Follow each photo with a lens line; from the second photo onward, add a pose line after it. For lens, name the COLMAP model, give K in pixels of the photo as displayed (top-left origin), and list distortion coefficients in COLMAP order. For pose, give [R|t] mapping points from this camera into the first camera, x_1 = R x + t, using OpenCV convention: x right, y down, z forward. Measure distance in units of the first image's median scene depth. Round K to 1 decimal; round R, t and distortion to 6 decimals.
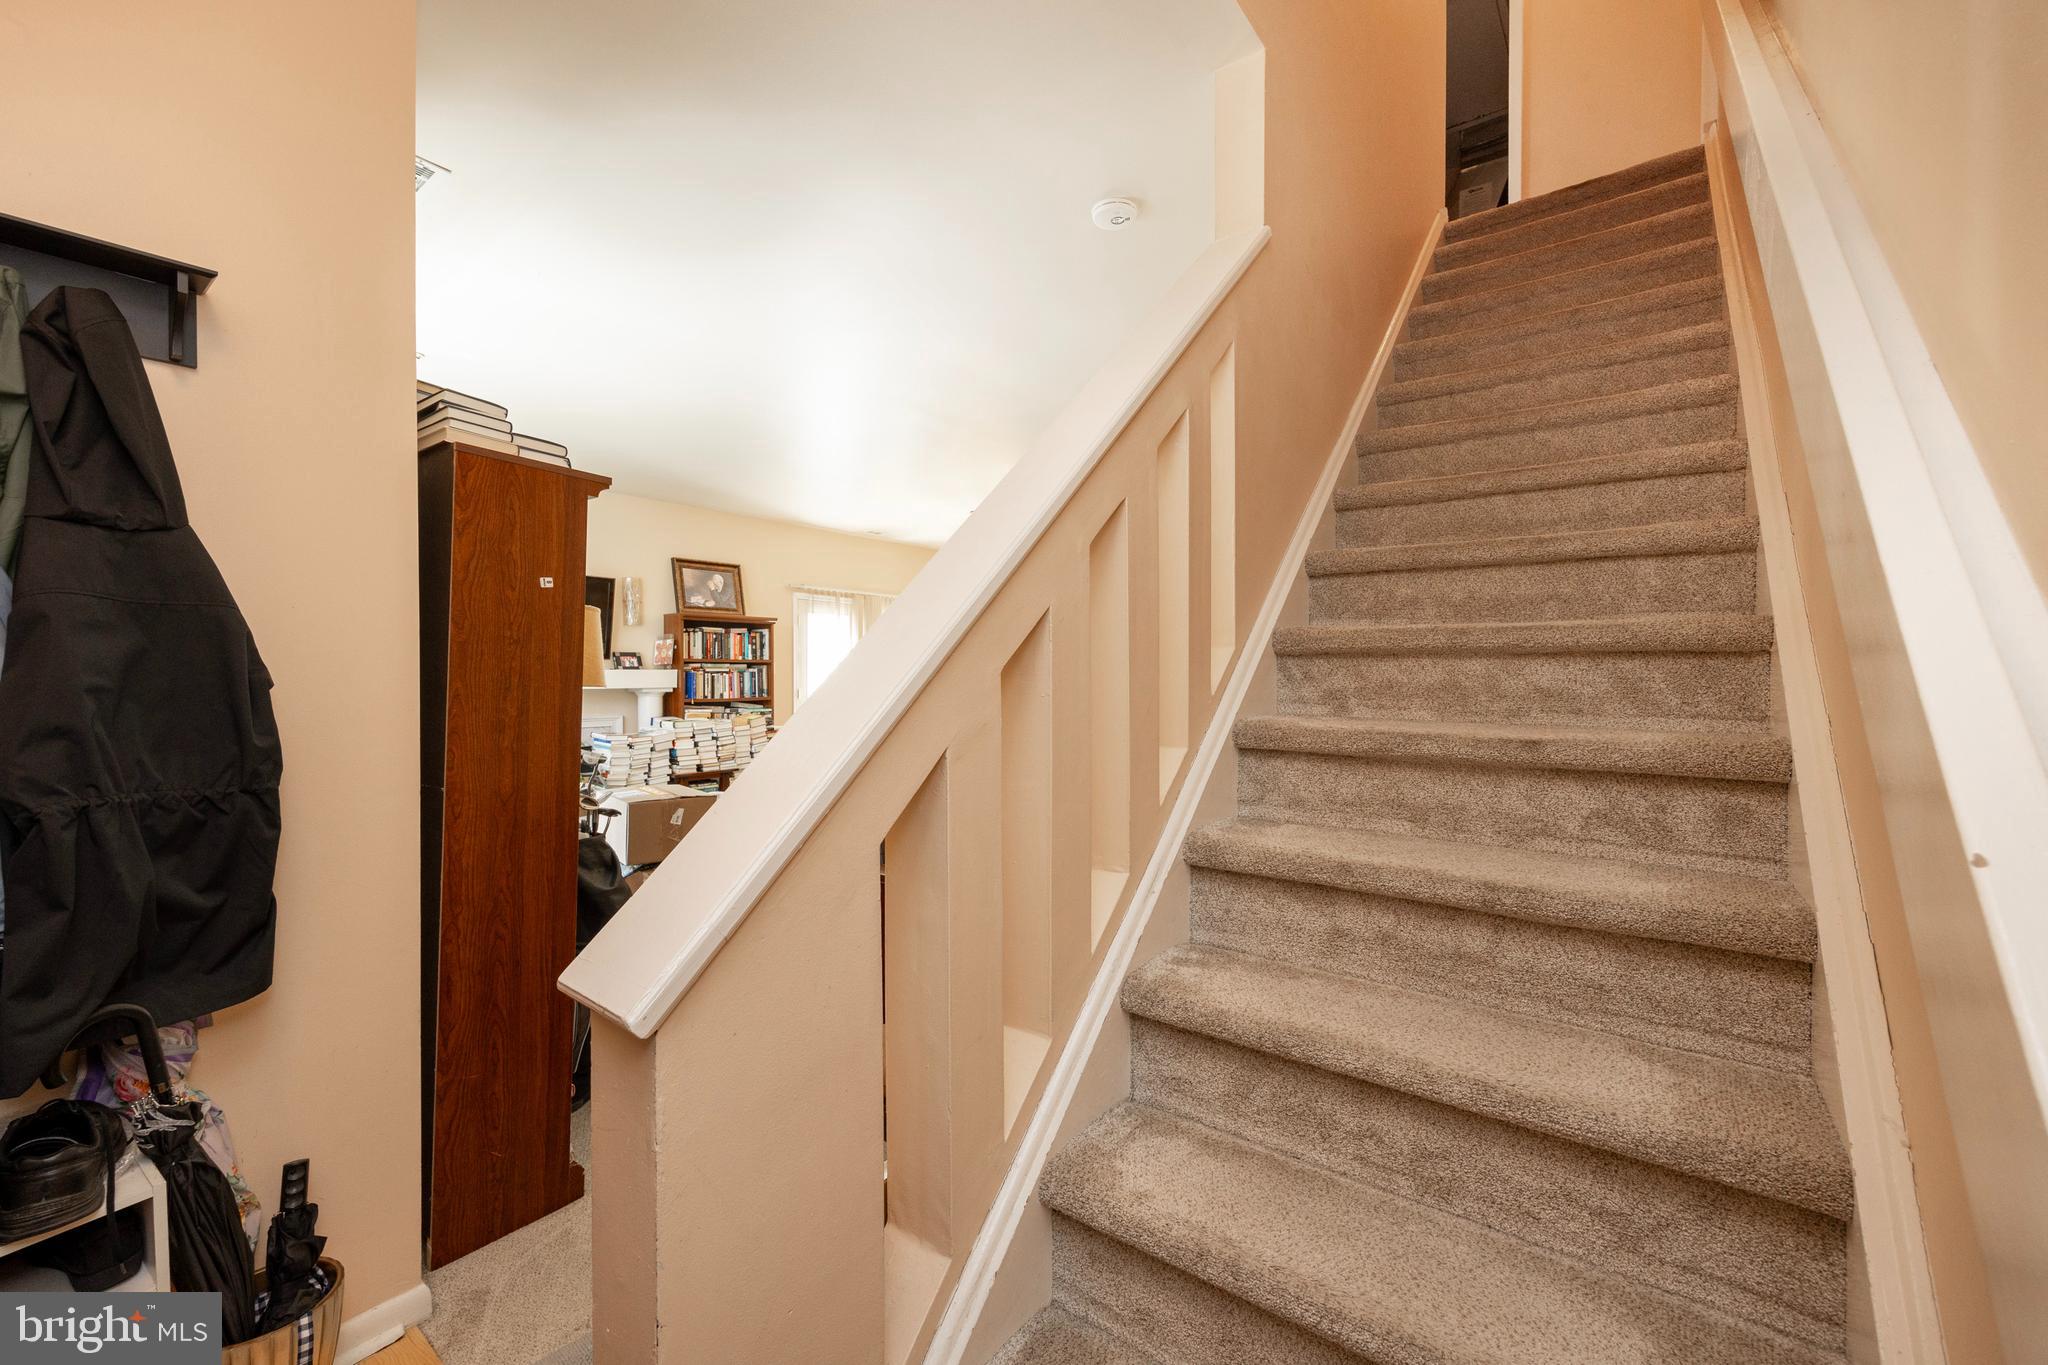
lens RADIAL K [[808.1, 0, 1010.3], [0, 808.1, 678.3], [0, 0, 1]] dist [-0.003286, -0.000269]
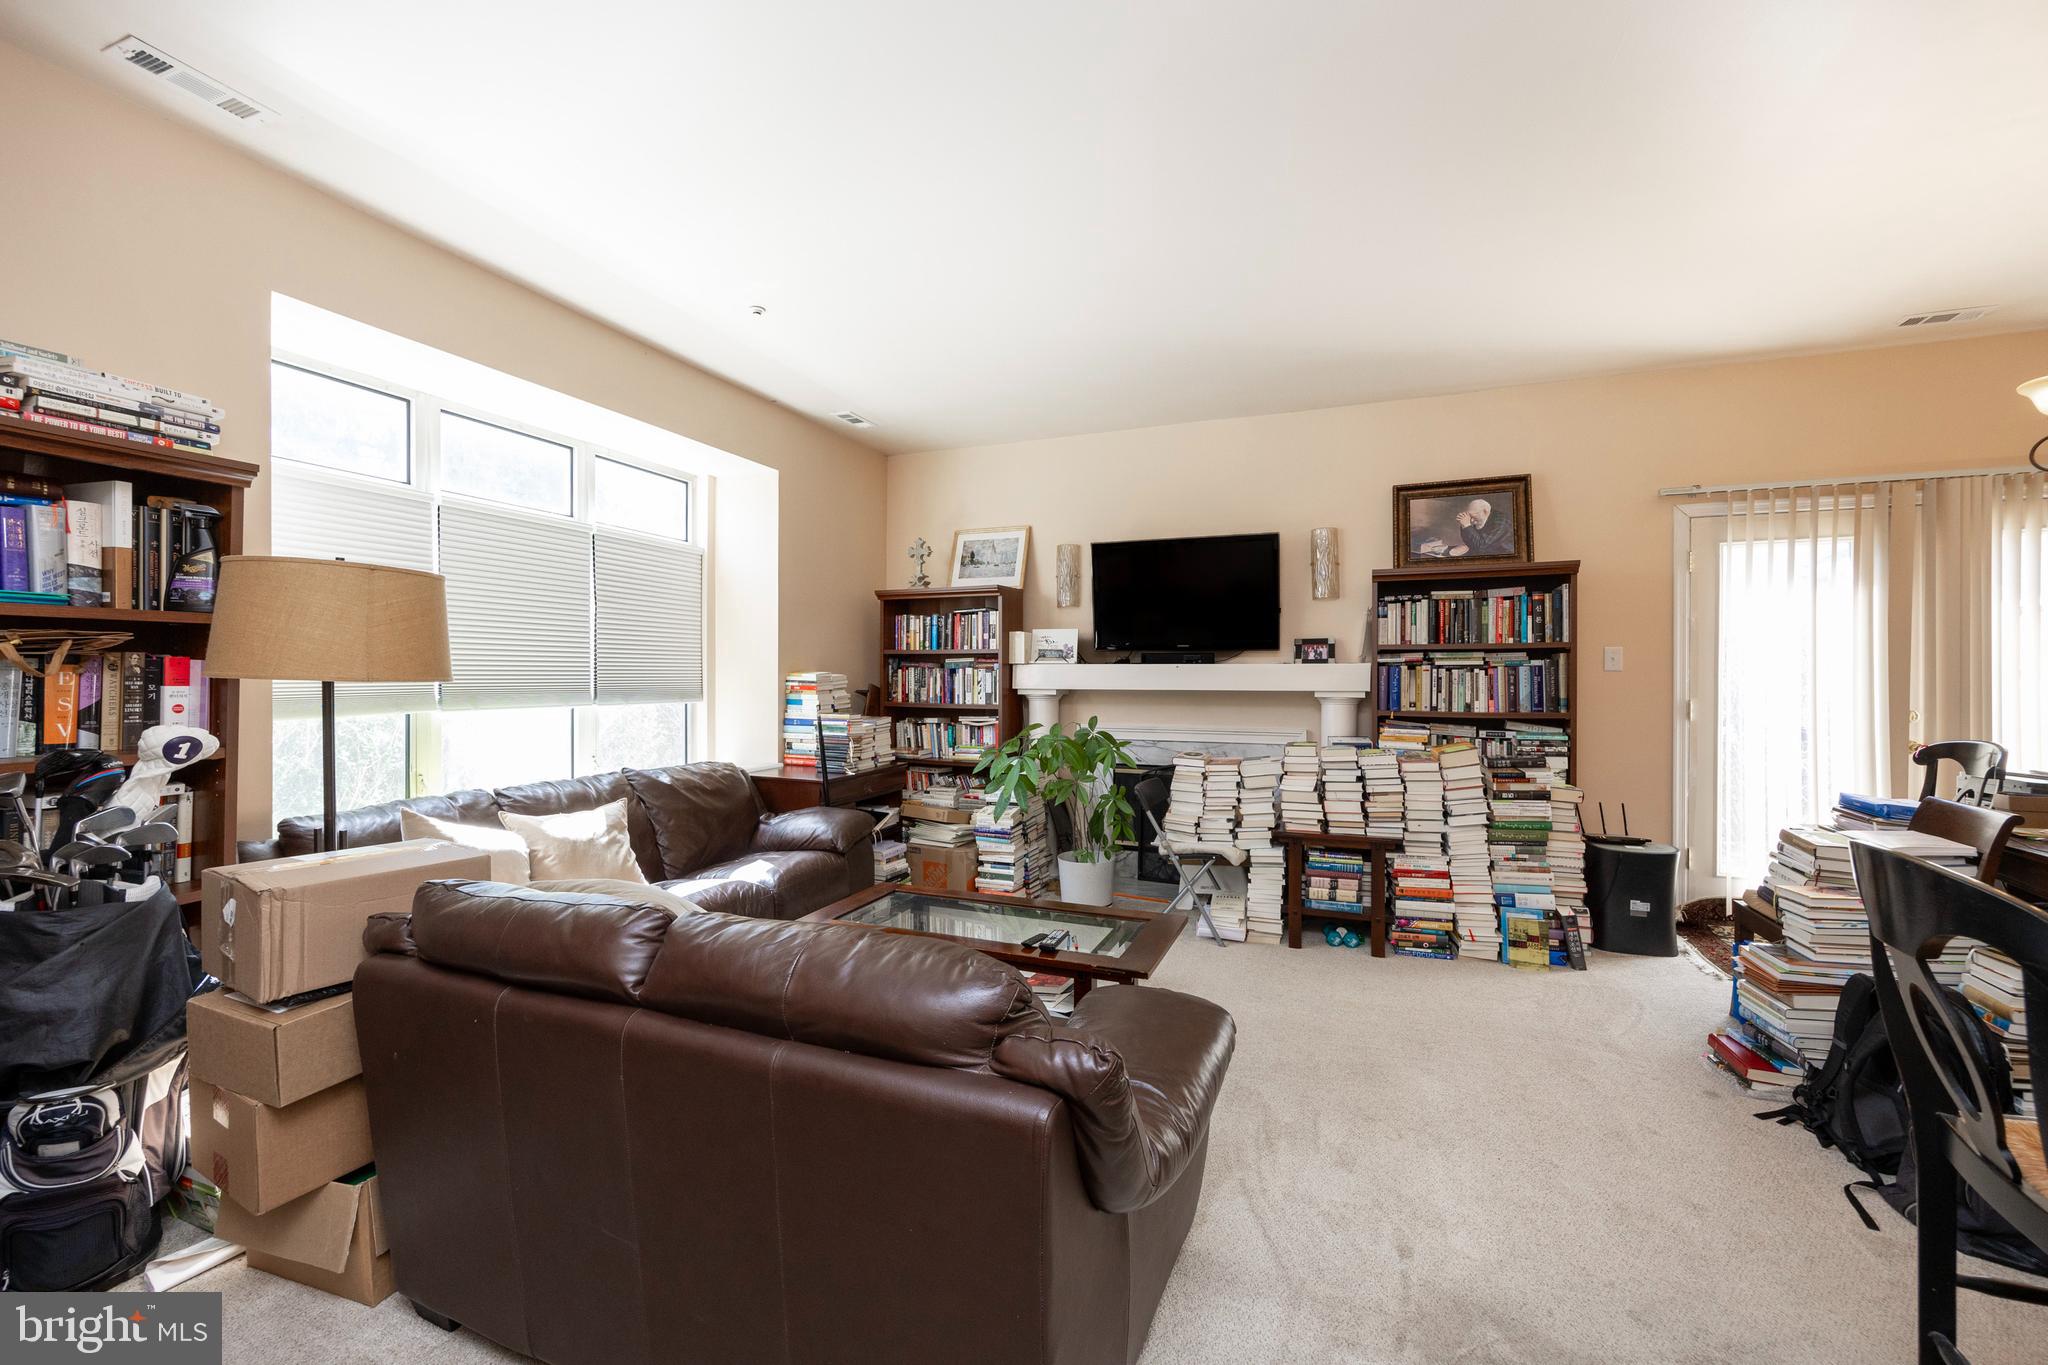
lens RADIAL K [[820.2, 0, 1023.7], [0, 820.2, 679.1], [0, 0, 1]] dist [0.000351, -0.000064]
pose [[0.283060, 0.003243, -0.959097, 0.114729], [-0.005612, 0.999983, 0.001725, 0.002104], [0.959086, 0.004895, 0.283074, 0.525916]]
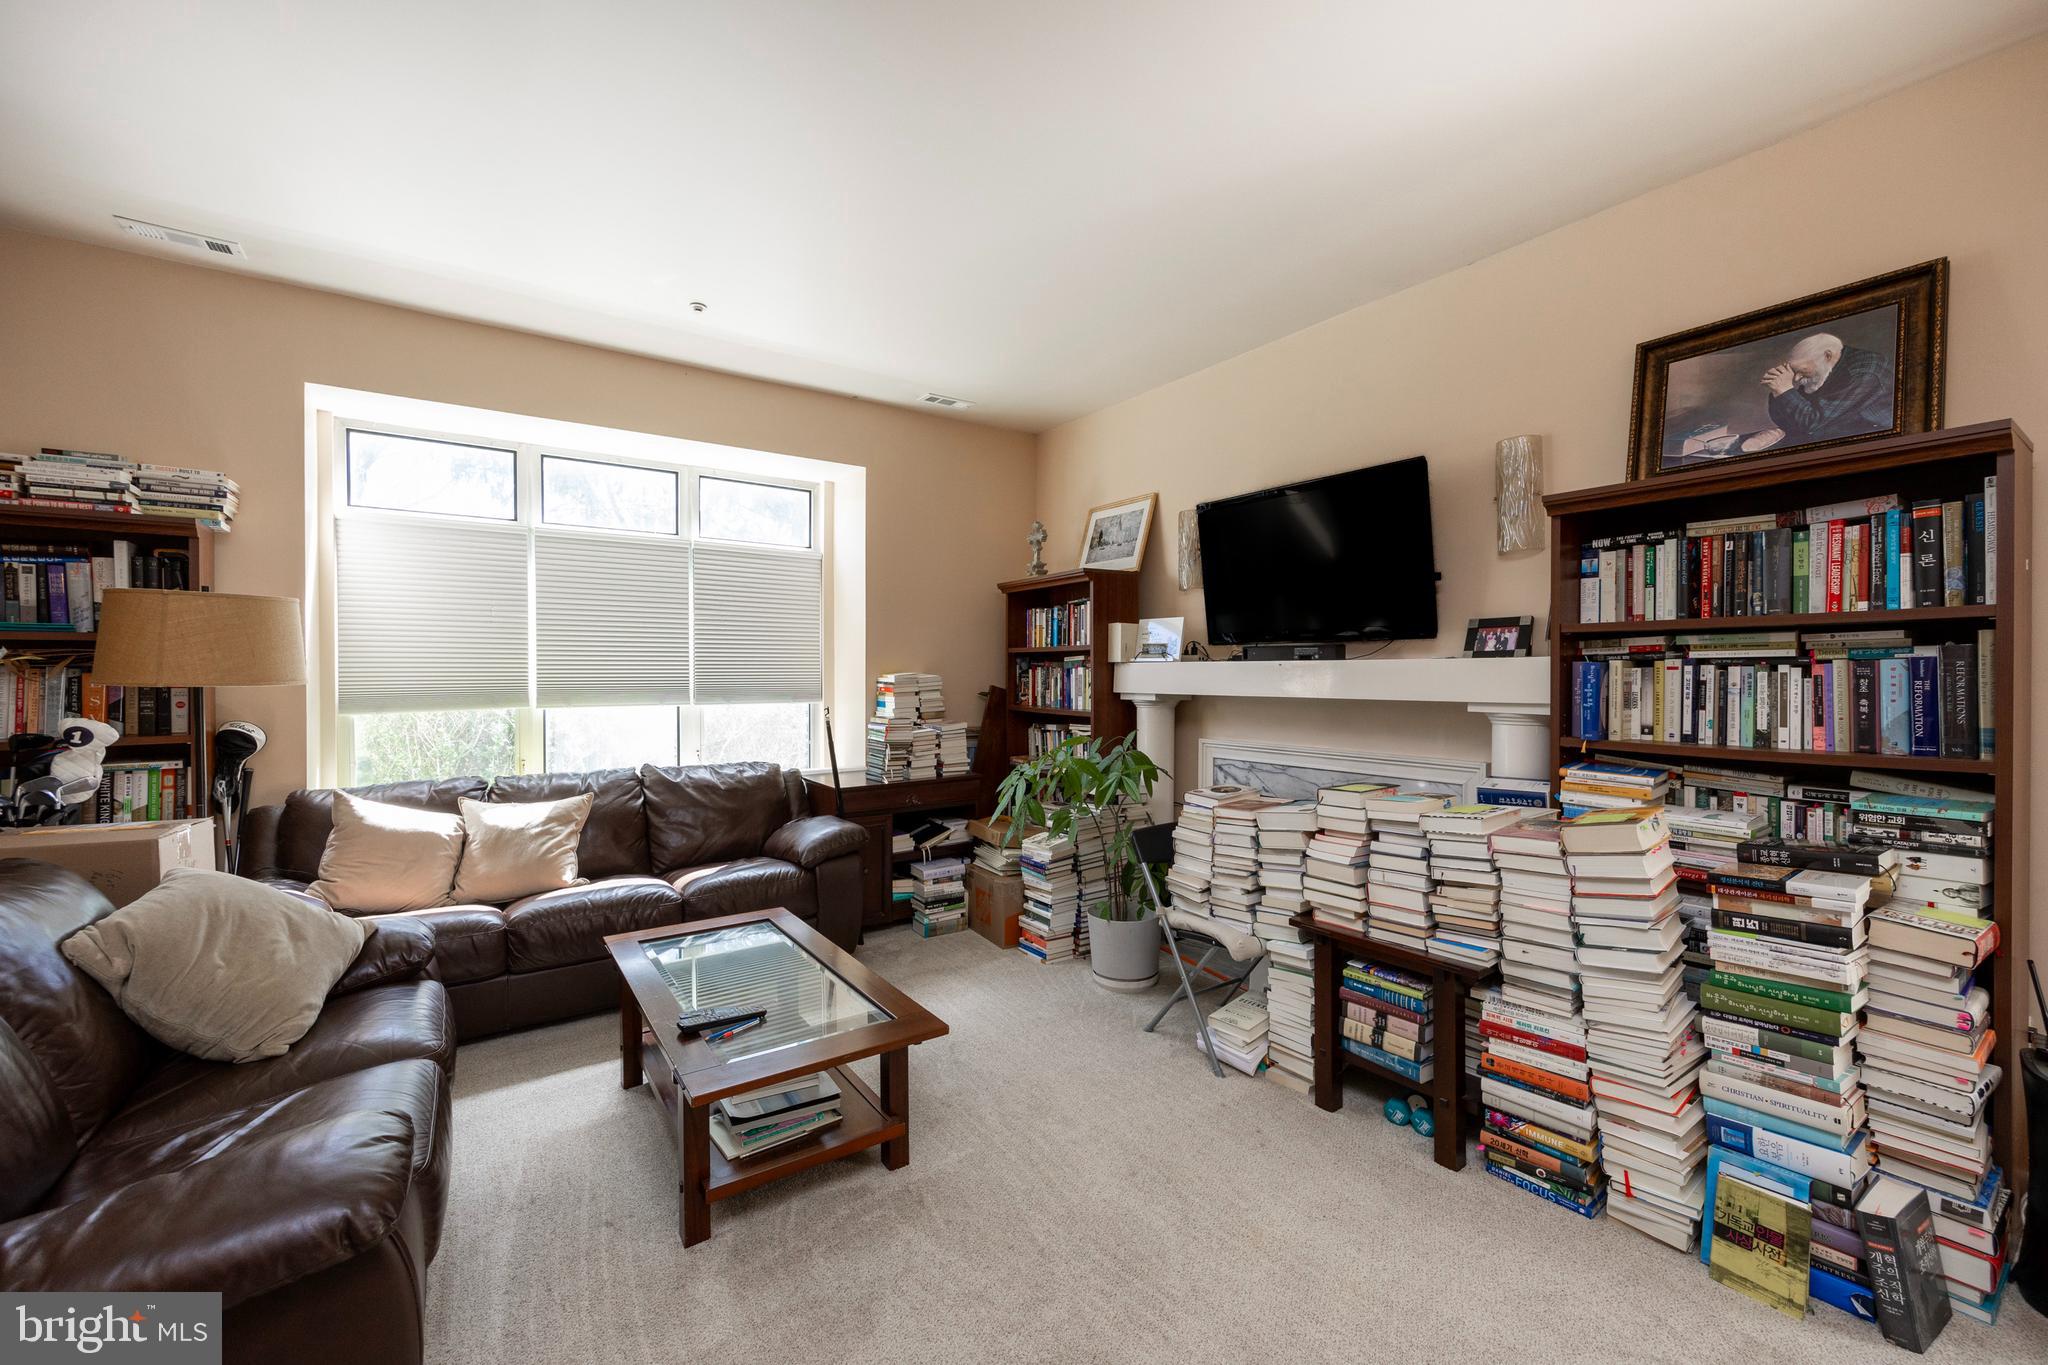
lens RADIAL K [[820.2, 0, 1023.7], [0, 820.2, 679.1], [0, 0, 1]] dist [0.000351, -0.000064]
pose [[-0.284224, 0.006319, -0.958737, 0.013187], [-0.003674, 0.999964, 0.007680, -0.002071], [0.958751, 0.005705, -0.284191, 0.818967]]
